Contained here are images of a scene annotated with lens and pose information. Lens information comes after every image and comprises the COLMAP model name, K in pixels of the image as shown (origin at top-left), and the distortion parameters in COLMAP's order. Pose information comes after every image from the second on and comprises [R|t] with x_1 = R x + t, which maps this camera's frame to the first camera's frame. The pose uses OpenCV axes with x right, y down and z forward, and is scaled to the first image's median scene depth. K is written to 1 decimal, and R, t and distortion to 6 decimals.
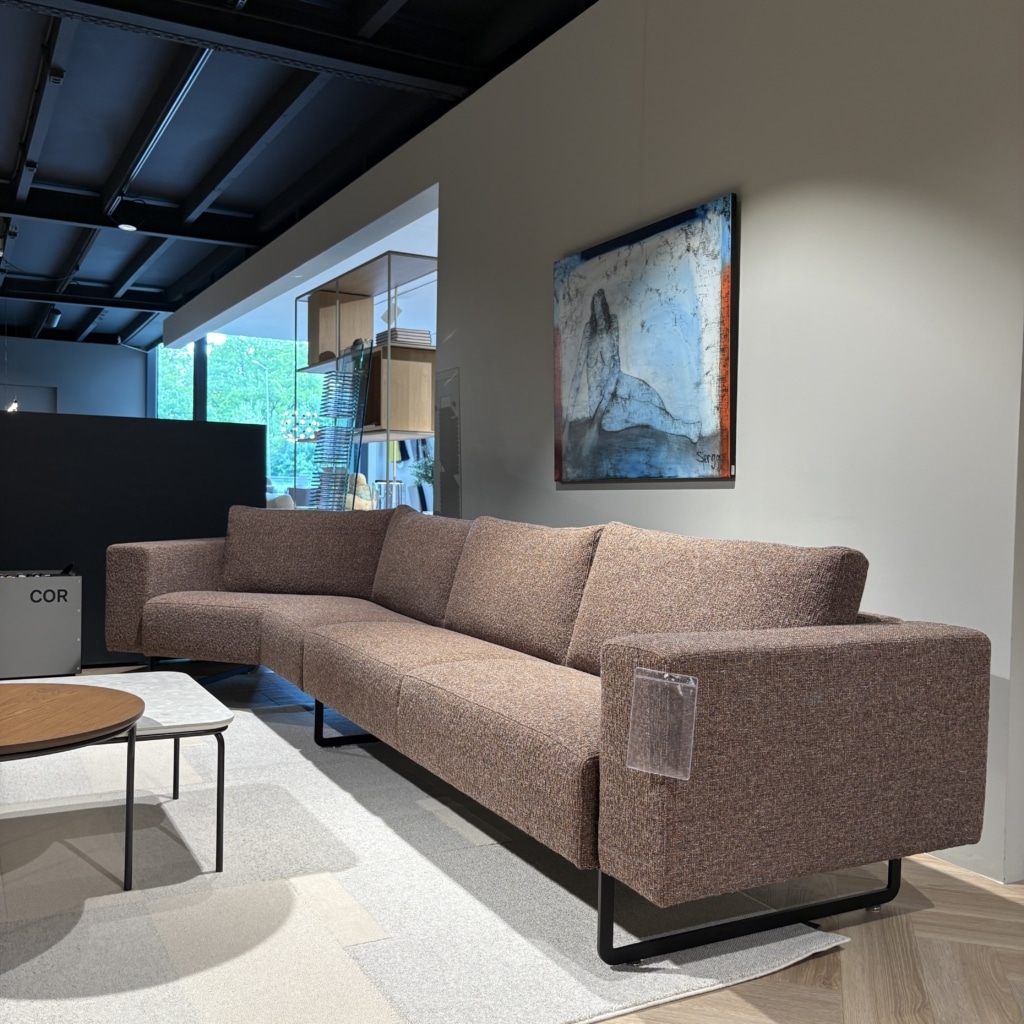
lens RADIAL K [[1031.6, 0, 508.0], [0, 1031.6, 516.9], [0, 0, 1]] dist [0.127664, -0.372056]
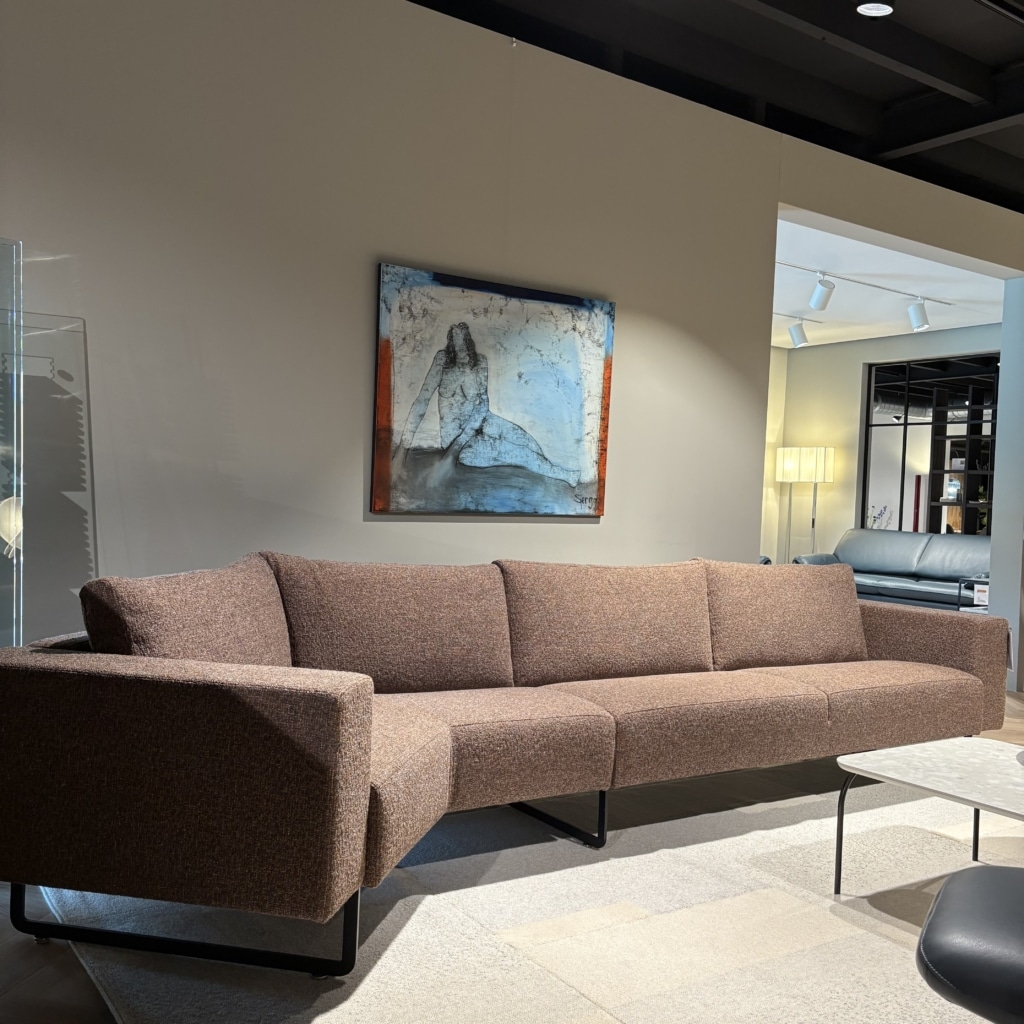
lens RADIAL K [[1031.6, 0, 508.0], [0, 1031.6, 516.9], [0, 0, 1]] dist [0.127664, -0.372056]
pose [[-0.106413, -0.050241, 0.993052, -0.975801], [-0.025255, 0.998537, 0.047812, -0.086599], [-0.994001, -0.019992, -0.107526, 1.129159]]
